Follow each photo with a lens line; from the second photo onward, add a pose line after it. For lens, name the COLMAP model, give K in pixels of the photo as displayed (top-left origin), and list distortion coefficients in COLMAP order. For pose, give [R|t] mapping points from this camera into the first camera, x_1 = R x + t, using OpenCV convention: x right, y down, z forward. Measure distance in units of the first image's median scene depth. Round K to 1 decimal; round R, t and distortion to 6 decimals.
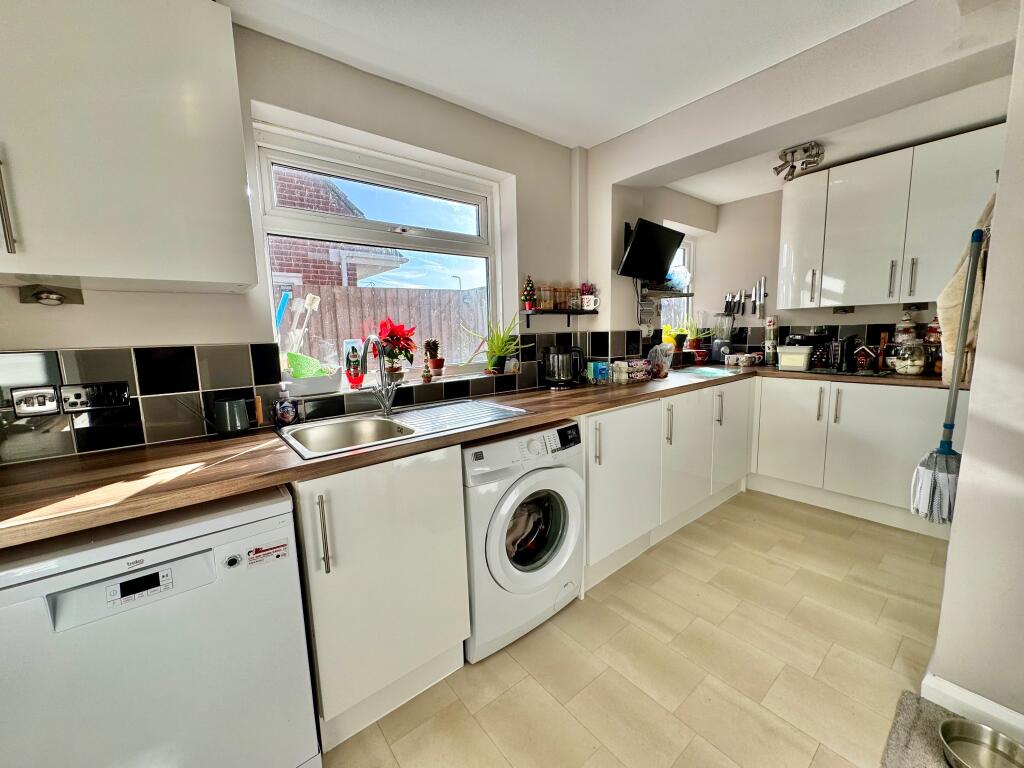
lens RADIAL K [[406.4, 0, 512.0], [0, 406.4, 378.8], [0, 0, 1]] dist [-0.003019, -0.000062]
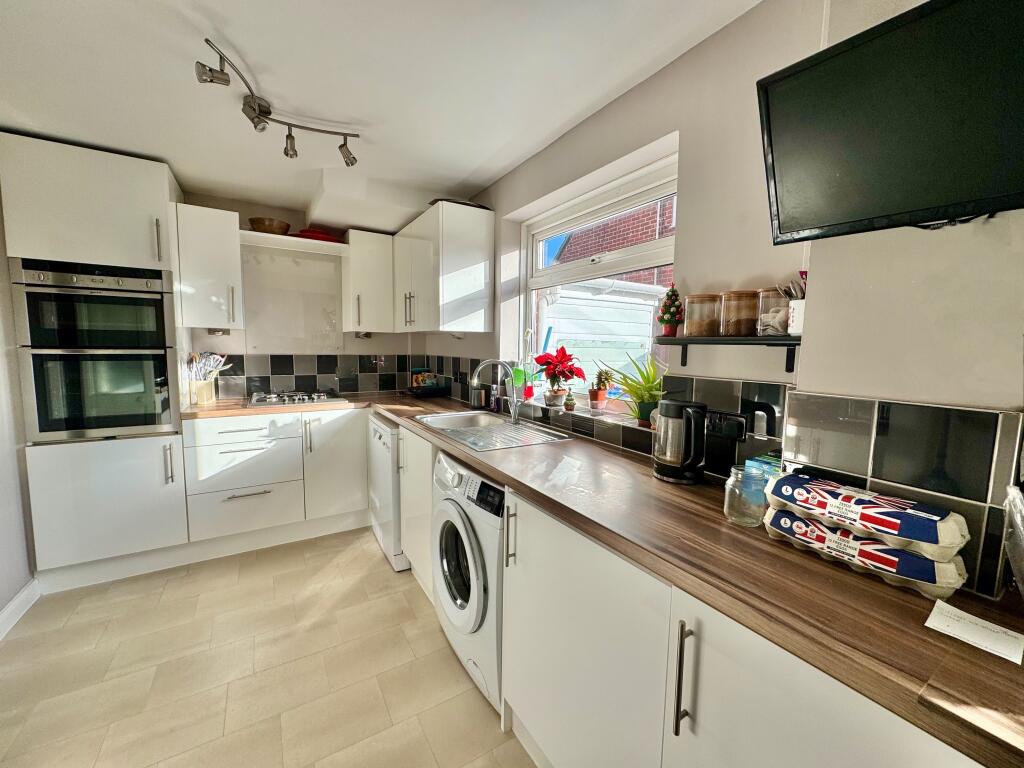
lens RADIAL K [[406.4, 0, 511.4], [0, 406.4, 389.3], [0, 0, 1]] dist [-0.003019, -0.000062]
pose [[-0.114960, 0.132404, -0.984507, 0.692177], [-0.139077, 0.979171, 0.147926, -0.148477], [0.983586, 0.153928, -0.094151, 0.837340]]
